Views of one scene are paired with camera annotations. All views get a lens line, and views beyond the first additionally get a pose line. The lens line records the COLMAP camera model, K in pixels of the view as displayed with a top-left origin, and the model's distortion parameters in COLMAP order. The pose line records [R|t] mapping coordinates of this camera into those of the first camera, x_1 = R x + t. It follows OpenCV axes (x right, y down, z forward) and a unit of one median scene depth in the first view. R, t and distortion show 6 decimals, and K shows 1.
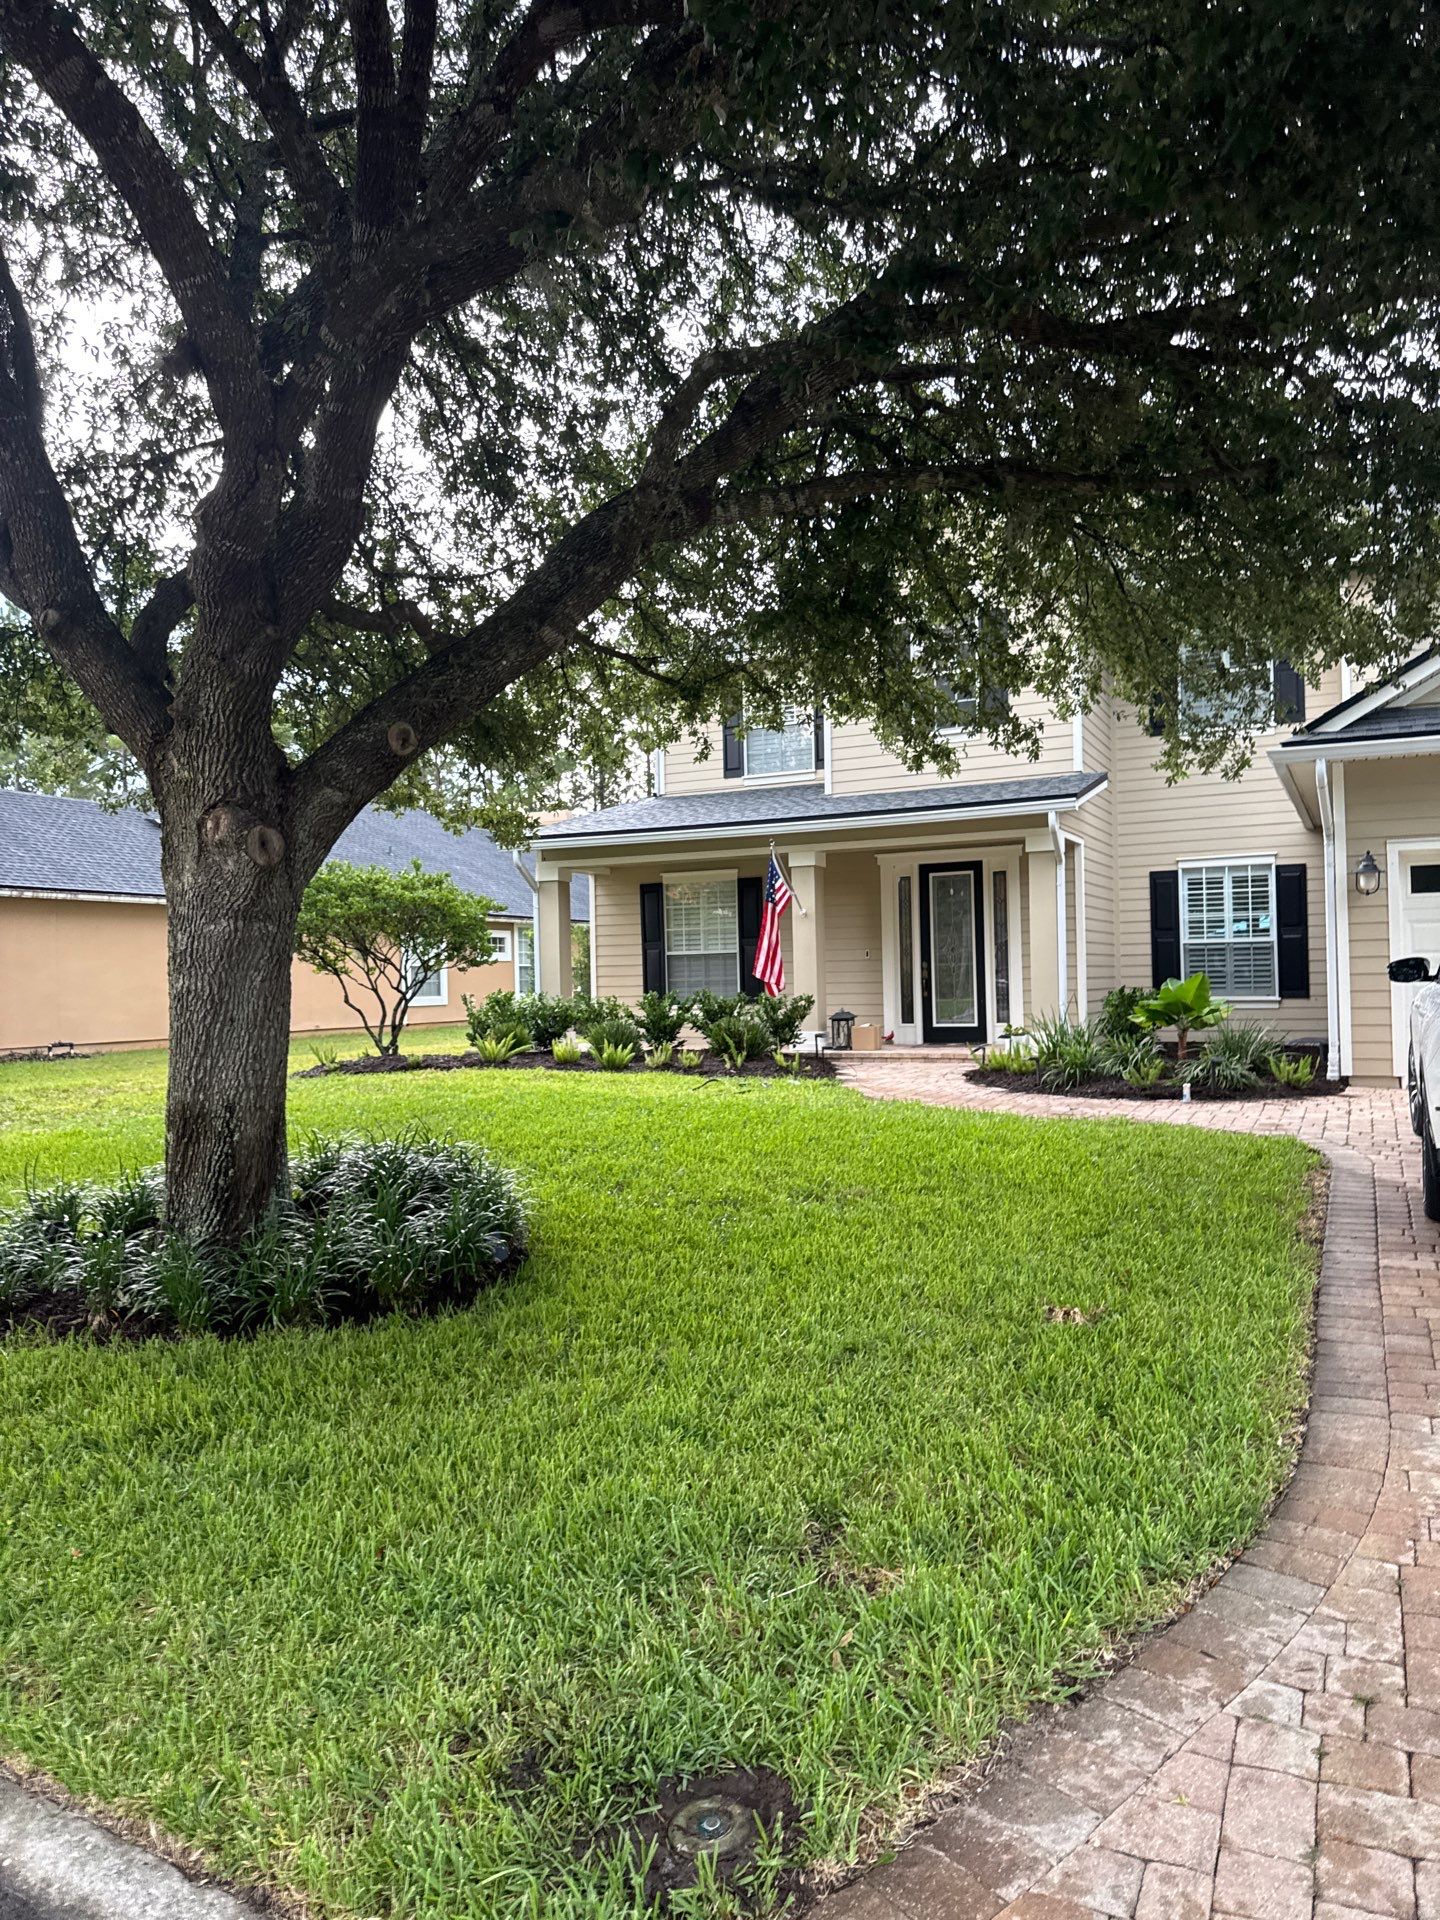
lens RADIAL K [[1318.0, 0, 702.3], [0, 1318.0, 951.1], [0, 0, 1]] dist [0.006670, -0.004493]
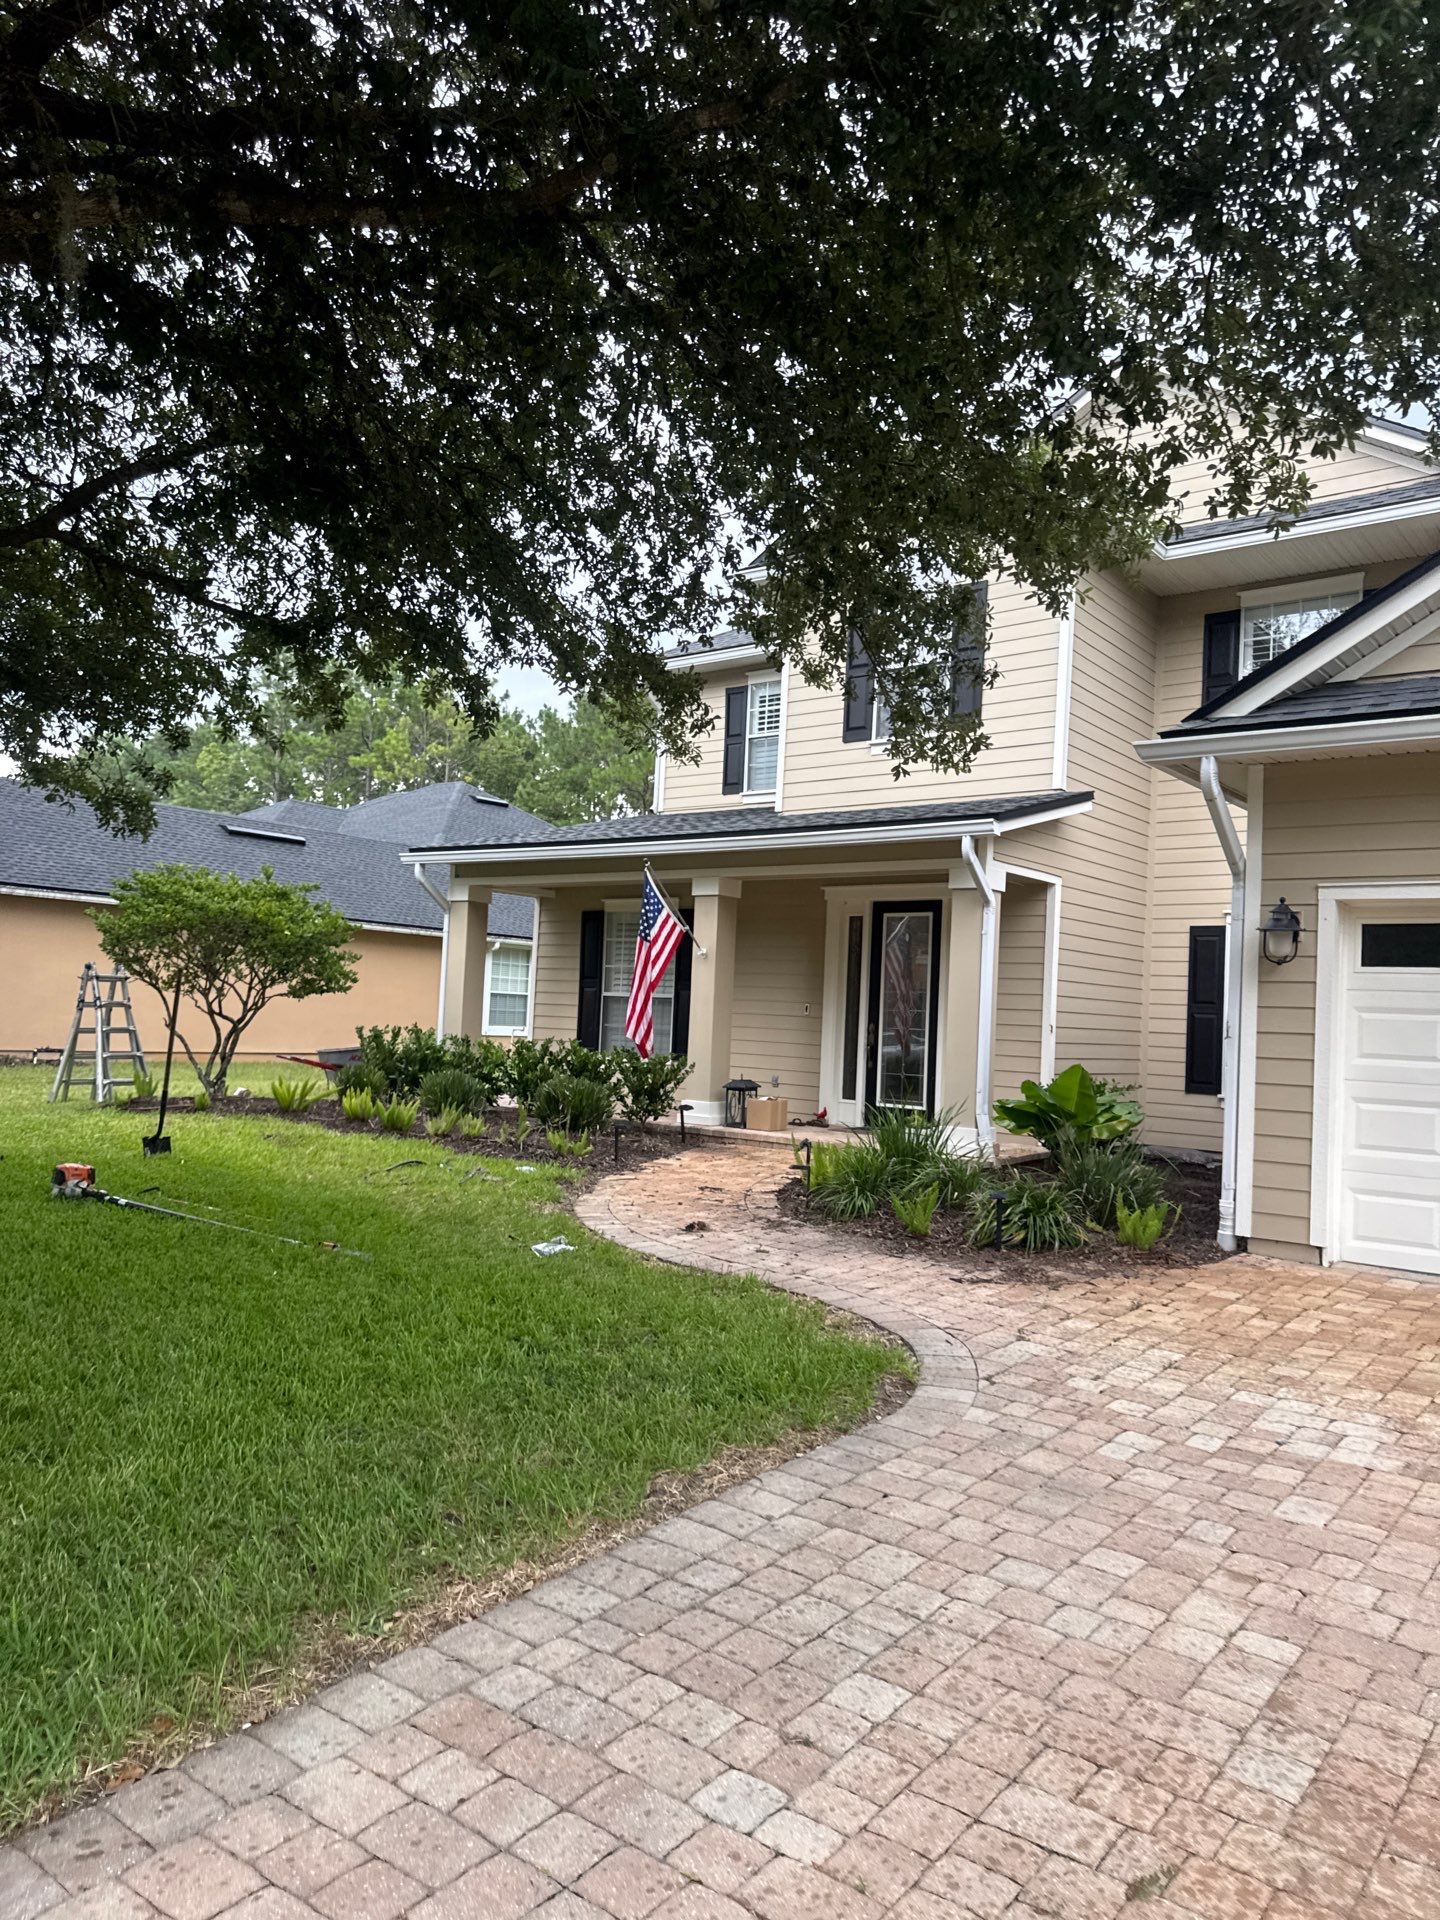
lens RADIAL K [[1318.0, 0, 734.9], [0, 1318.0, 965.6], [0, 0, 1]] dist [0.006670, -0.004493]
pose [[0.977783, 0.057843, -0.201479, 0.249657], [-0.061912, 0.997984, -0.013943, -0.010851], [0.200266, 0.026107, 0.979394, 0.203793]]
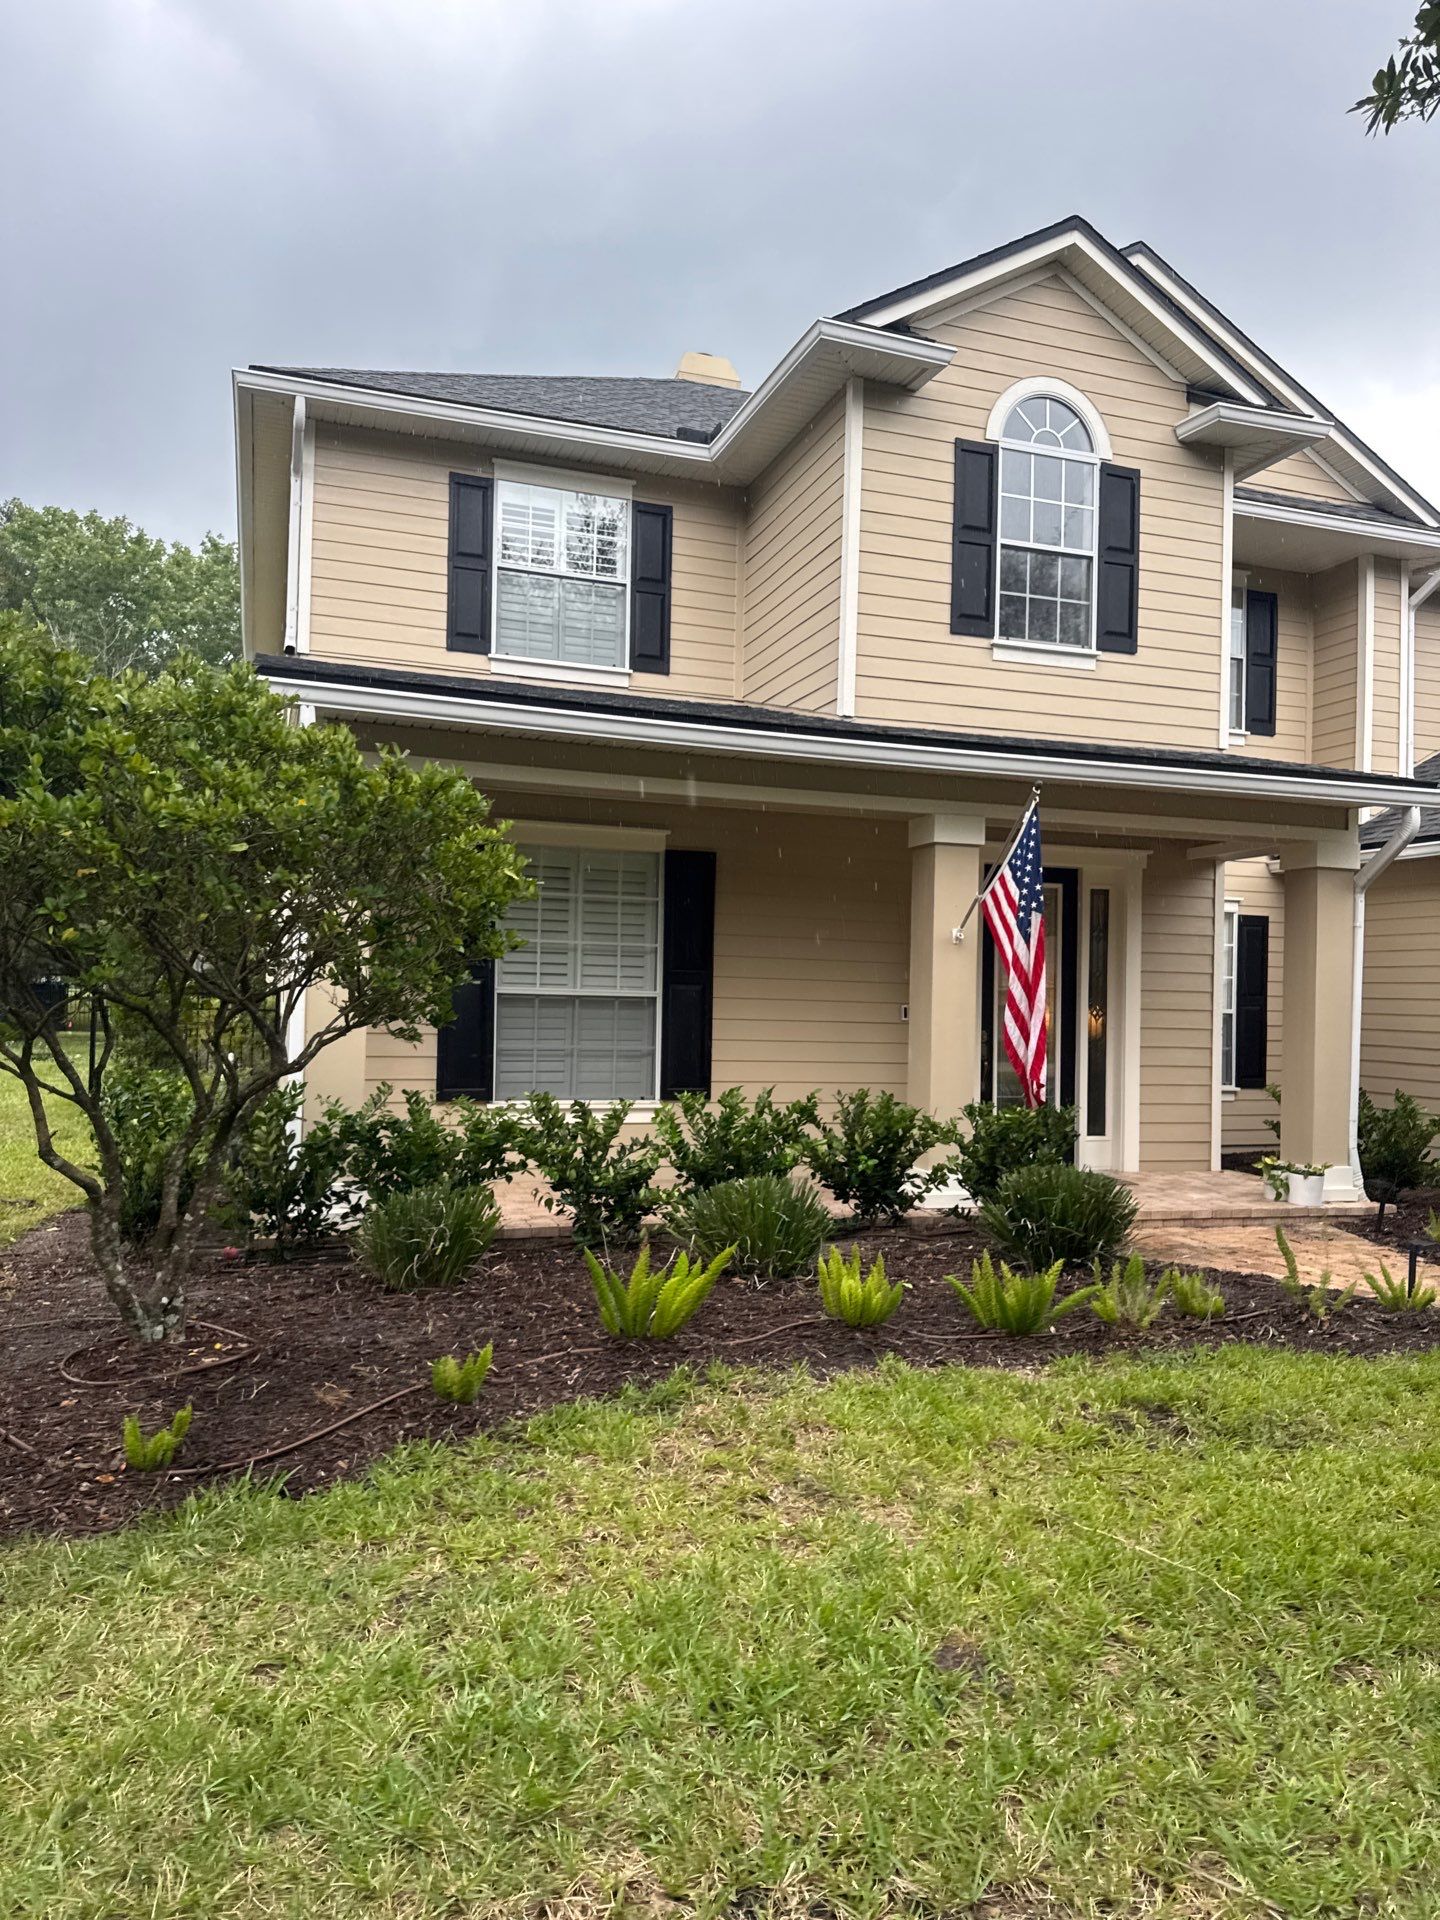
lens RADIAL K [[1318.0, 0, 734.9], [0, 1318.0, 963.9], [0, 0, 1]] dist [0.006670, -0.004493]
pose [[0.693447, 0.056624, 0.718279, -0.330799], [-0.052840, 0.998219, -0.027679, 0.000252], [-0.718567, -0.018760, 0.695205, 0.684113]]
